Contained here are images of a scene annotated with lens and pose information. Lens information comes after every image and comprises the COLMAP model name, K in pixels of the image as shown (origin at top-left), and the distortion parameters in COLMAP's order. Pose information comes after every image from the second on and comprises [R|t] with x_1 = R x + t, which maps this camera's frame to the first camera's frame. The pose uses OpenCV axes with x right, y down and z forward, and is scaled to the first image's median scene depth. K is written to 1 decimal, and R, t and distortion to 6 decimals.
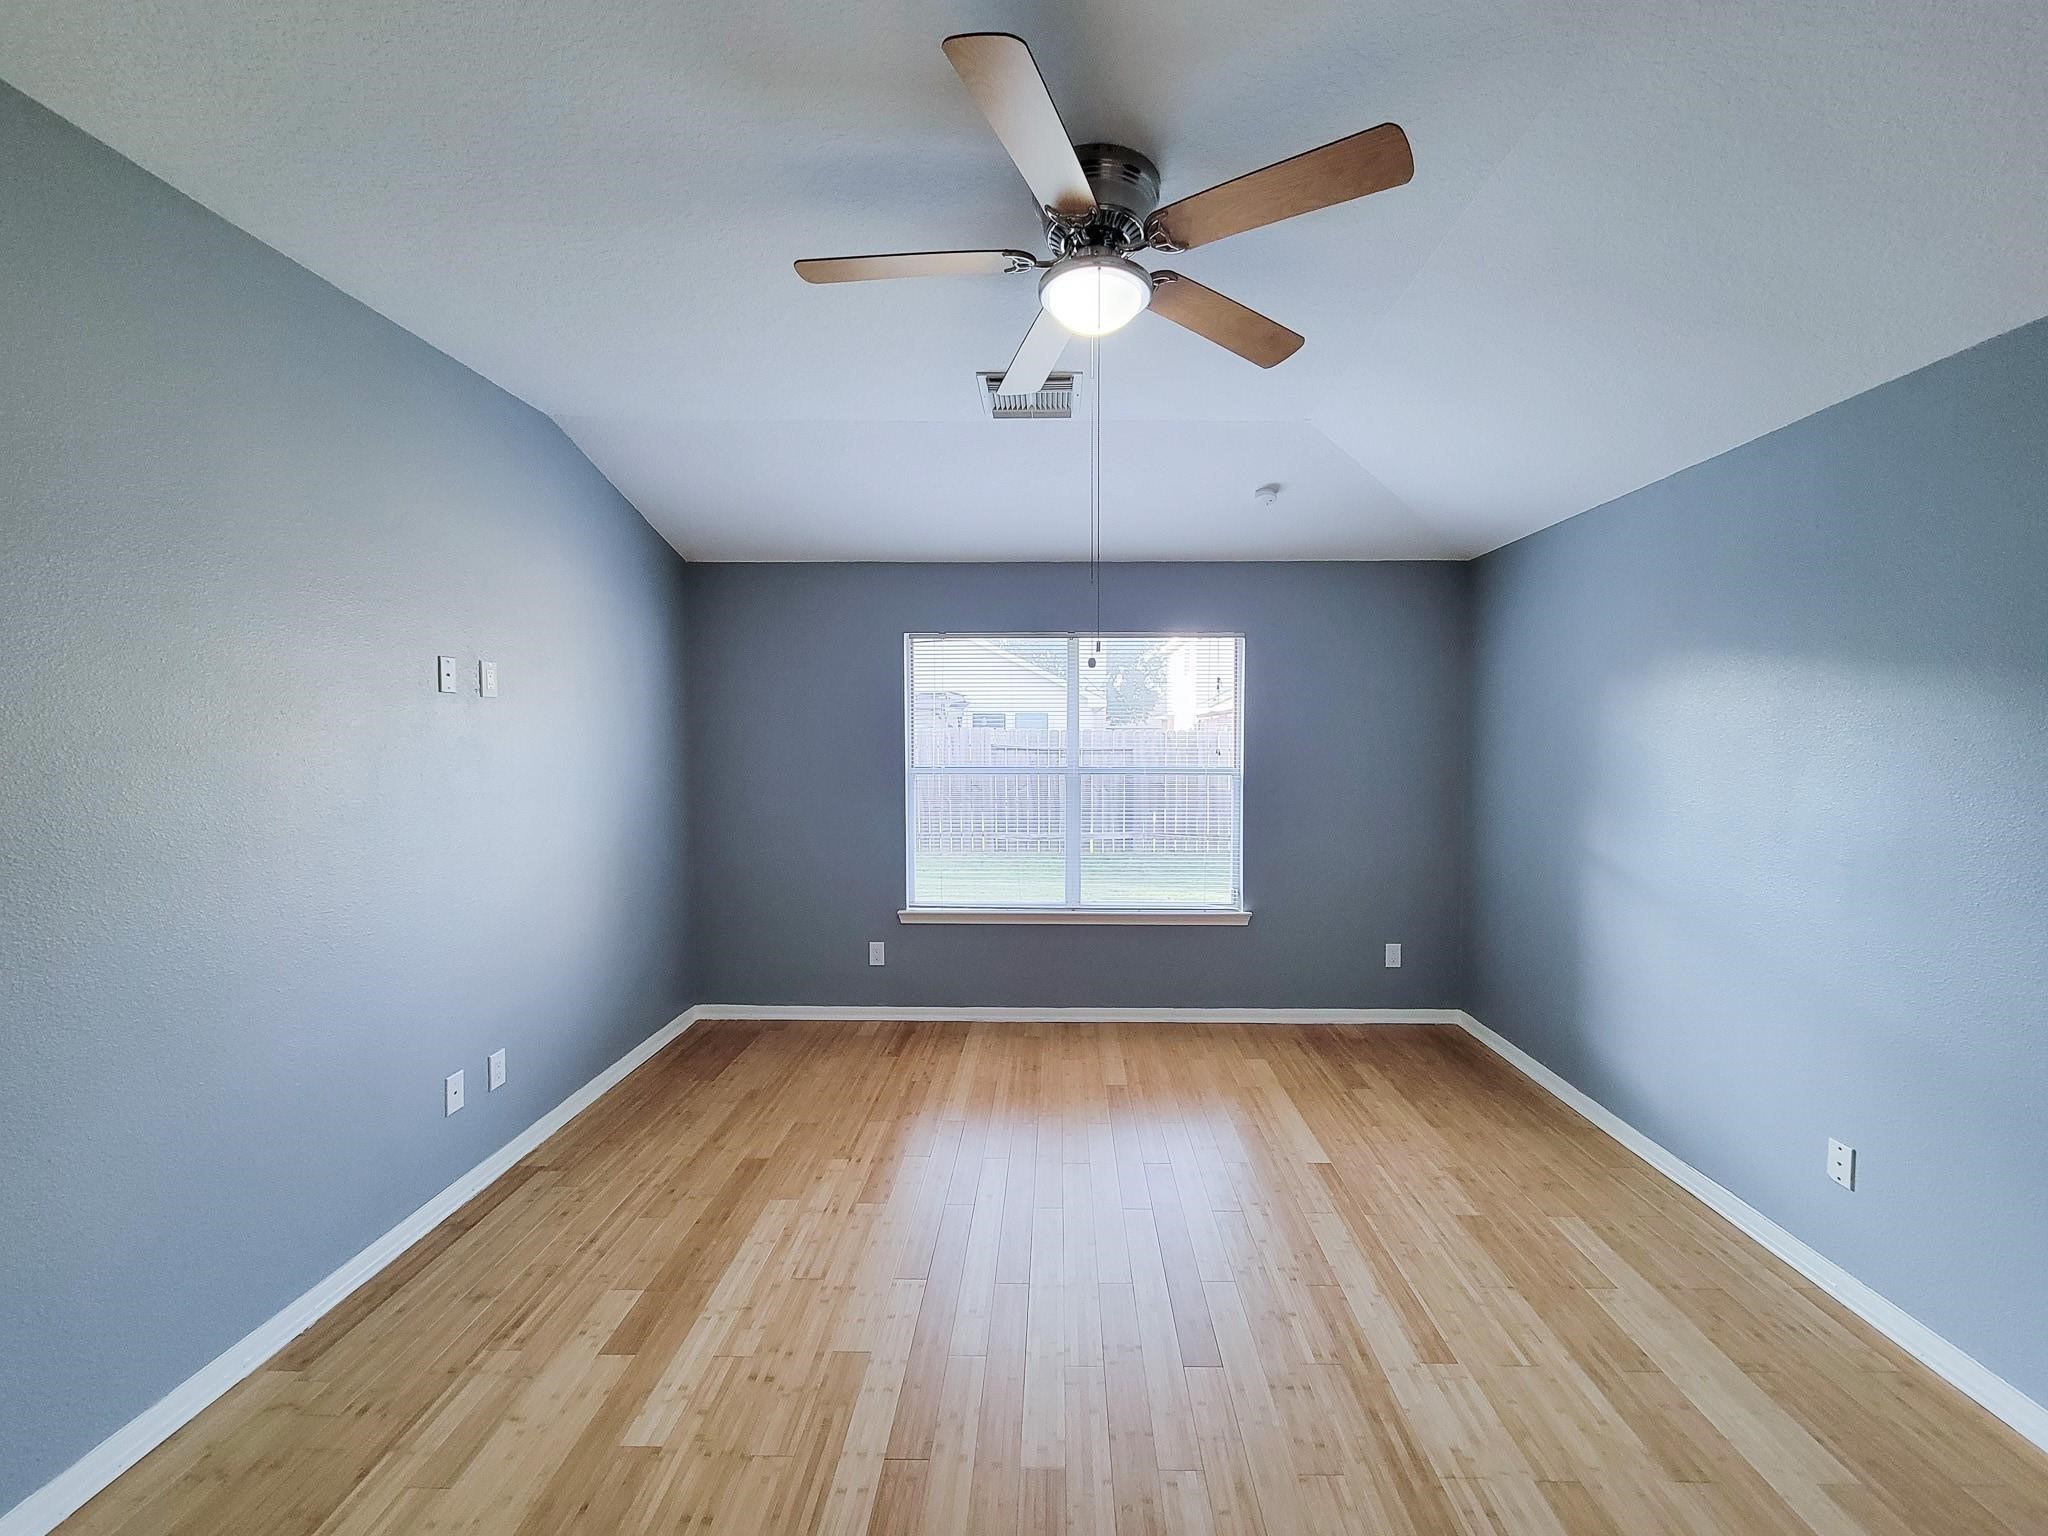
lens RADIAL K [[840.9, 0, 1033.0], [0, 840.9, 756.1], [0, 0, 1]] dist [0.003151, -0.003886]
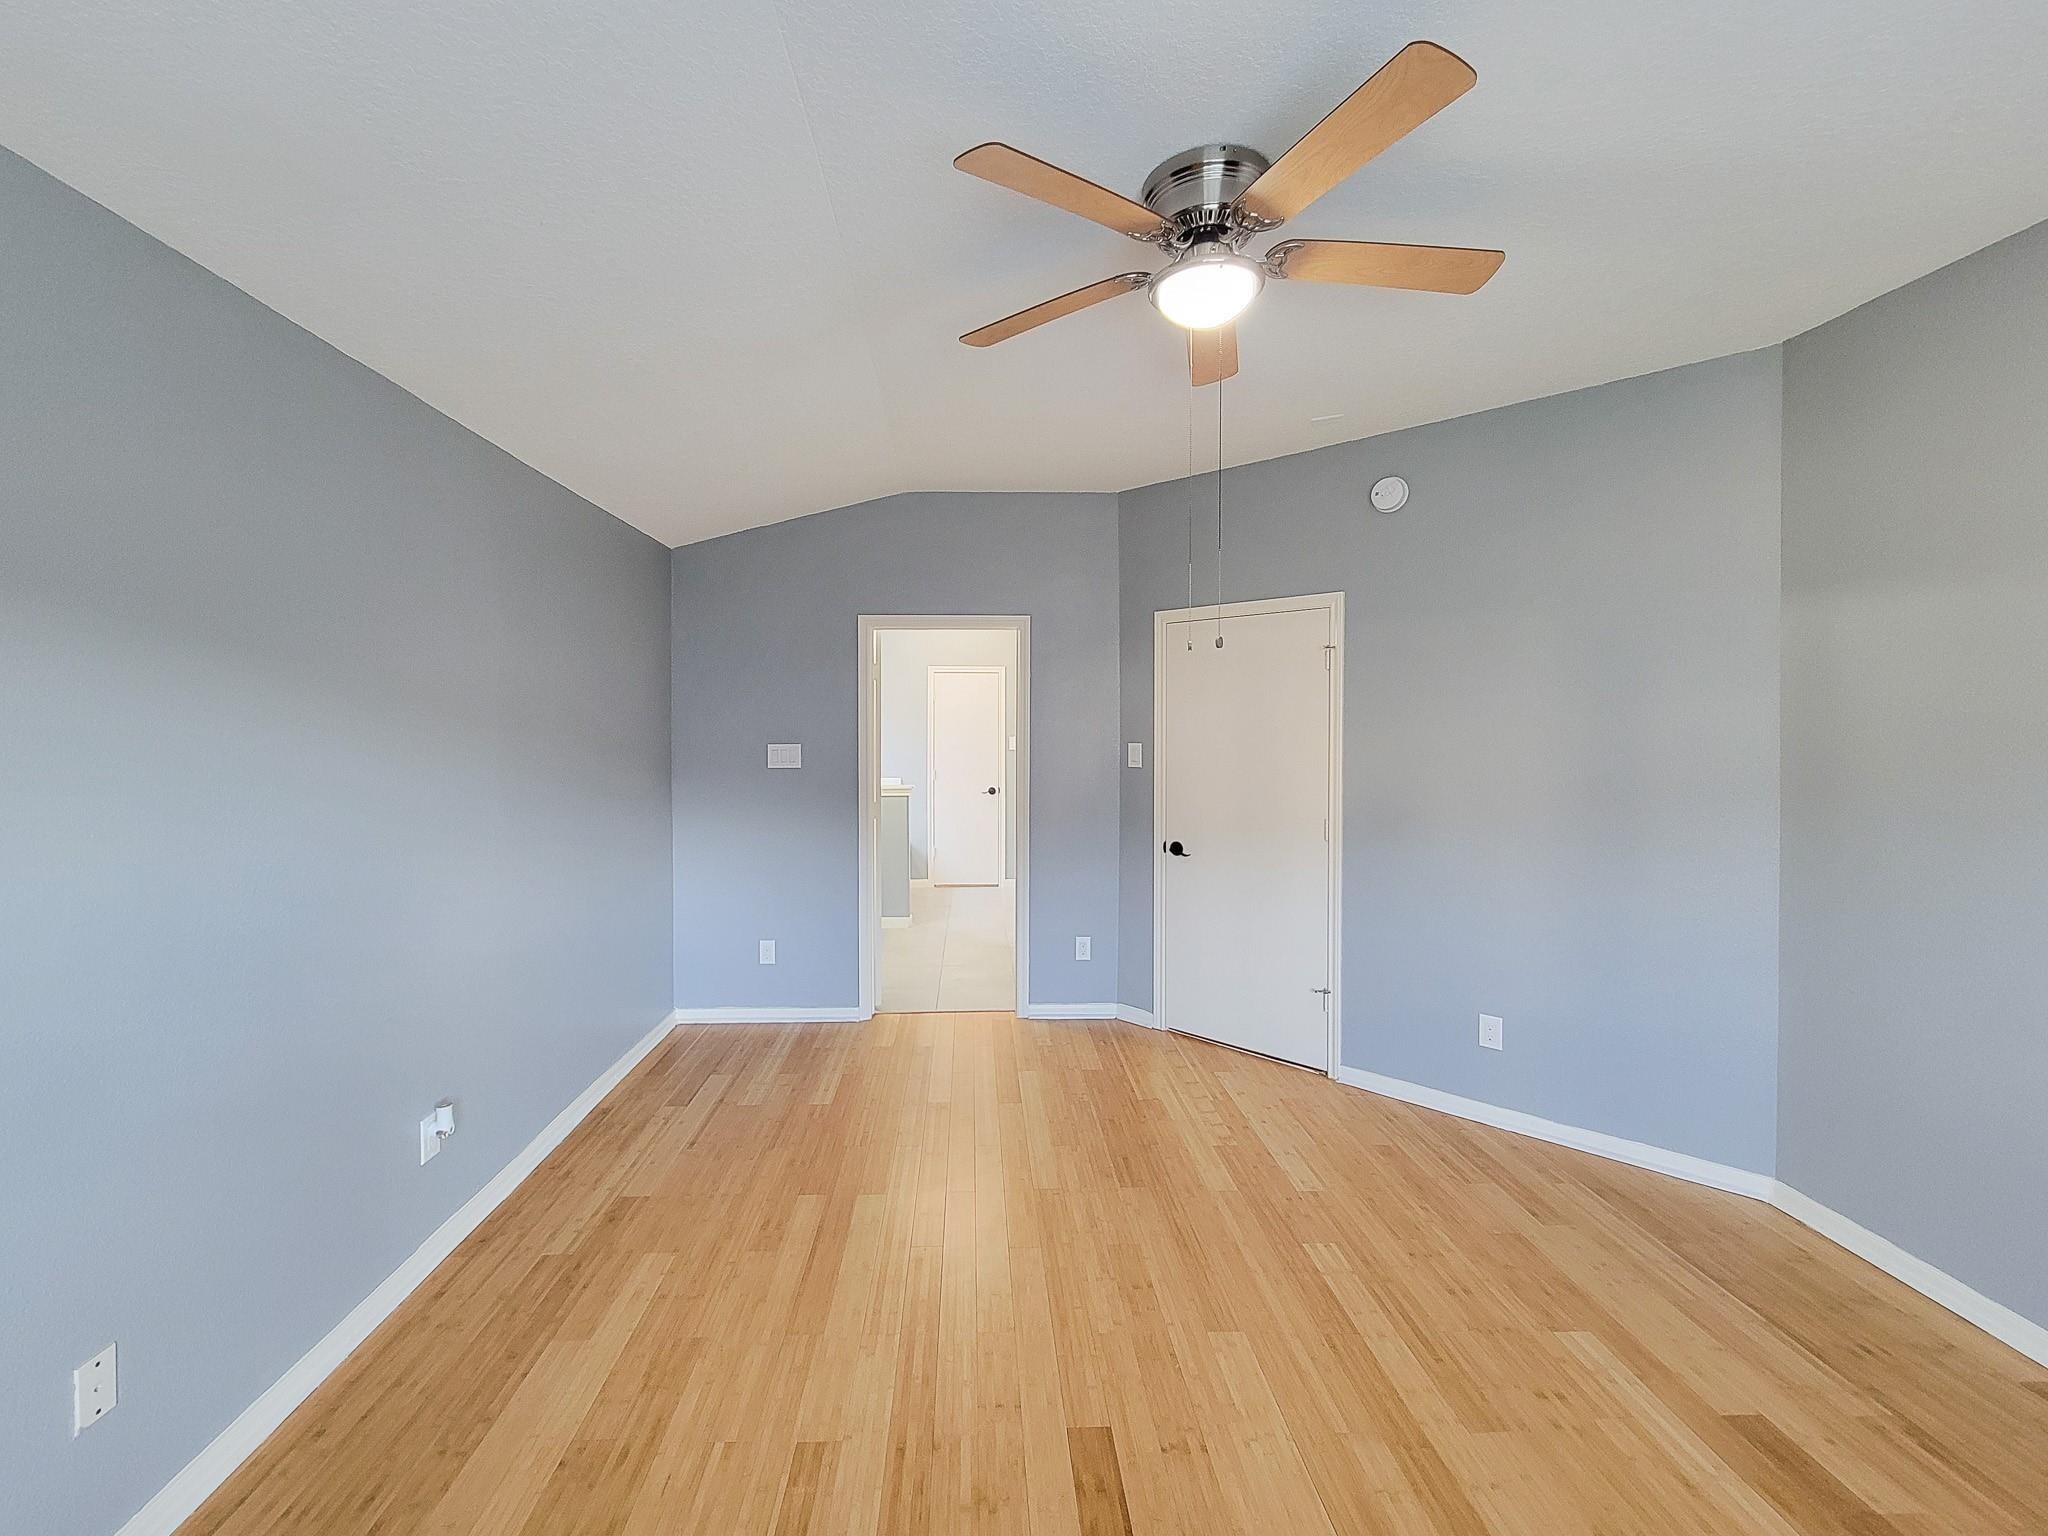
lens RADIAL K [[840.9, 0, 1024.9], [0, 840.9, 755.0], [0, 0, 1]] dist [0.003151, -0.003886]
pose [[-0.995272, 0.002266, -0.097097, 0.369031], [-0.002662, 0.998716, 0.050588, -0.028130], [0.097087, 0.050607, -0.993988, 1.912919]]
